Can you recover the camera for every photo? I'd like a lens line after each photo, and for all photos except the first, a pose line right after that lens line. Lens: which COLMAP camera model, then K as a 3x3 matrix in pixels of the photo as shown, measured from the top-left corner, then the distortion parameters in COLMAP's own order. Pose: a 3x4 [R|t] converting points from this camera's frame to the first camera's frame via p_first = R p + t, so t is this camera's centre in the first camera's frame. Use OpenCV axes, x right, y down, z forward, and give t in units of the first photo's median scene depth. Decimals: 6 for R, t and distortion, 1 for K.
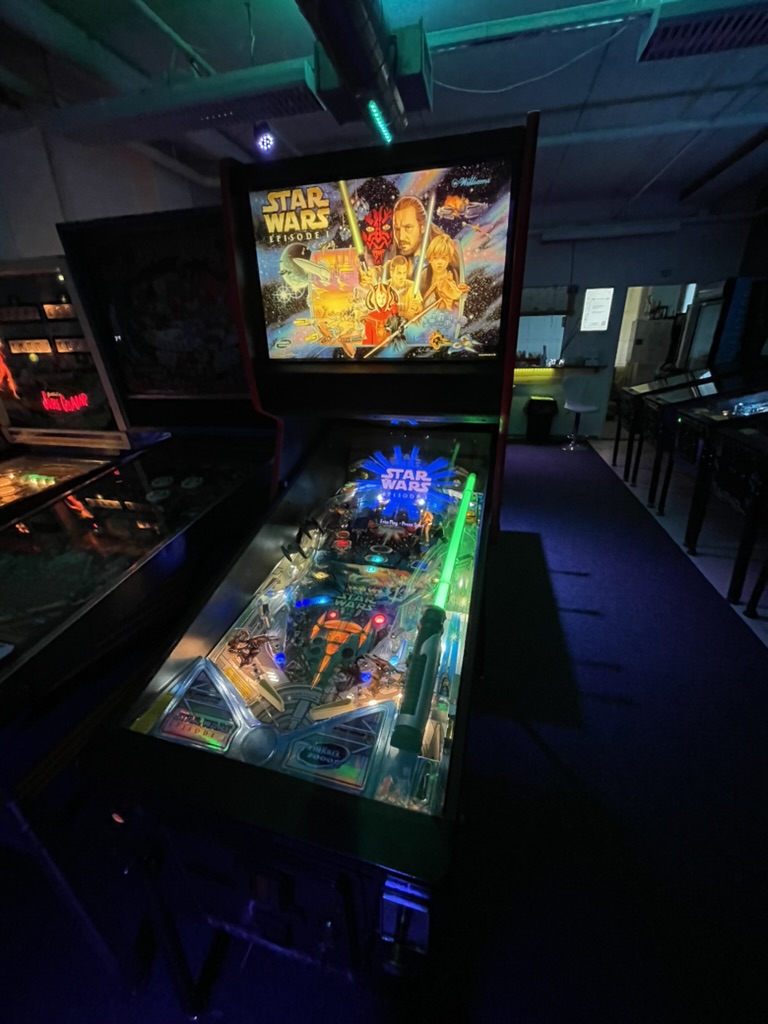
lens RADIAL K [[415.5, 0, 382.1], [0, 415.5, 507.5], [0, 0, 1]] dist [-0.013063, -0.000184]
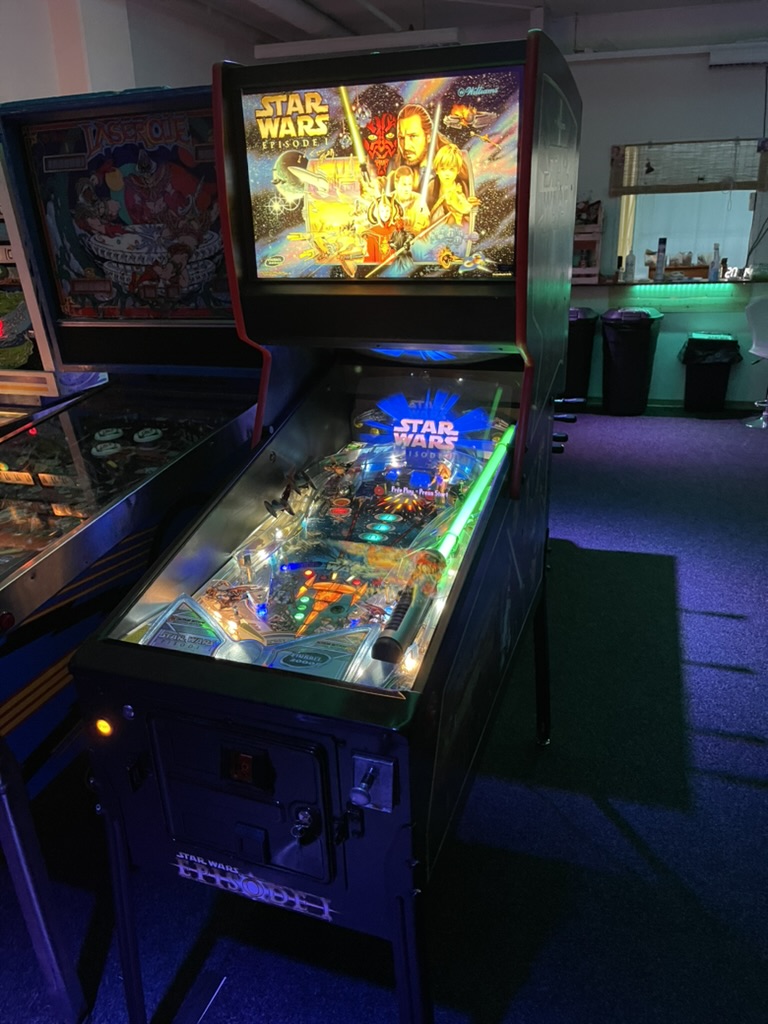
lens RADIAL K [[776.4, 0, 380.2], [0, 776.4, 519.7], [0, 0, 1]] dist [0.022753, -0.018250]
pose [[0.997265, 0.021883, -0.070590, 0.104110], [-0.023890, 0.999331, -0.027705, 0.176696], [0.069936, 0.029316, 0.997121, -0.562020]]
